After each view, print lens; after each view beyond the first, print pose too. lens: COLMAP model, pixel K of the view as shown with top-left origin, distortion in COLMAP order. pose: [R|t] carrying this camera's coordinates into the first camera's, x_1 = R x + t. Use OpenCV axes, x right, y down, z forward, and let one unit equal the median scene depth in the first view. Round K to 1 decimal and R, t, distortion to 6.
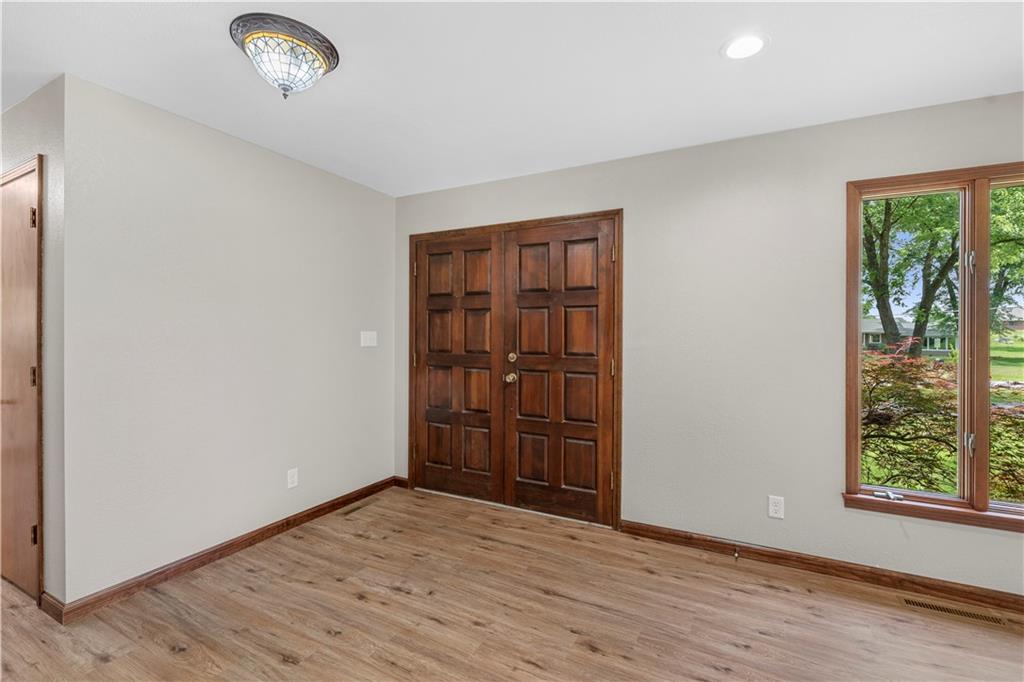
lens RADIAL K [[457.8, 0, 514.8], [0, 457.8, 334.6], [0, 0, 1]] dist [-0.002550, 0.000323]
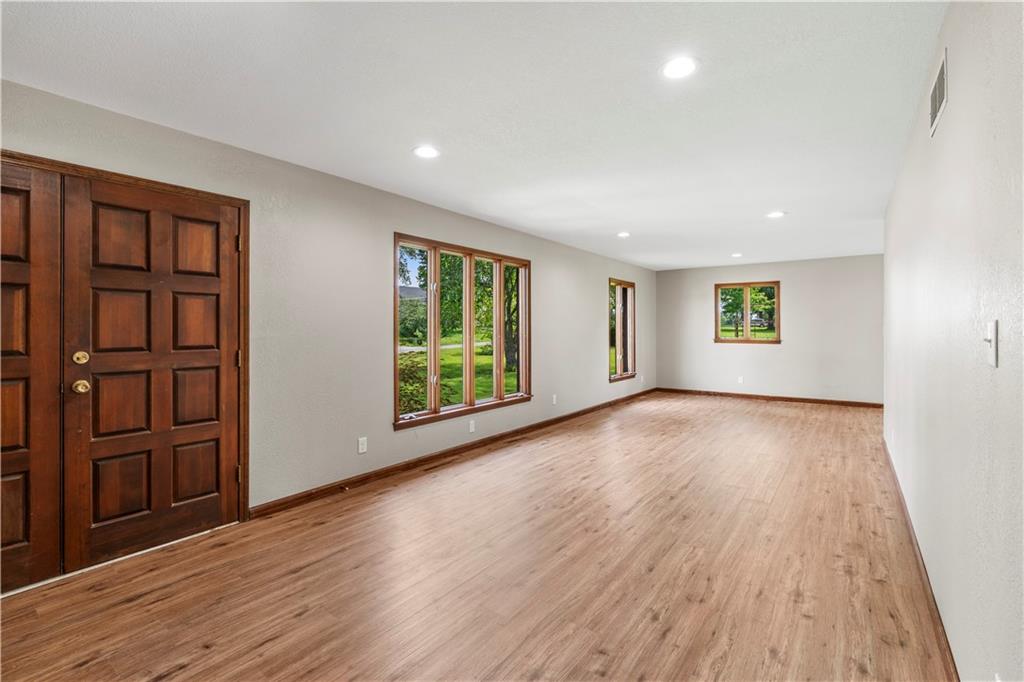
lens RADIAL K [[457.8, 0, 514.8], [0, 457.8, 334.6], [0, 0, 1]] dist [-0.002550, 0.000323]
pose [[0.159007, -0.016158, 0.987145, -0.669144], [0.007736, 0.999856, 0.015120, 0.009841], [-0.987247, 0.005232, 0.159109, 0.259952]]
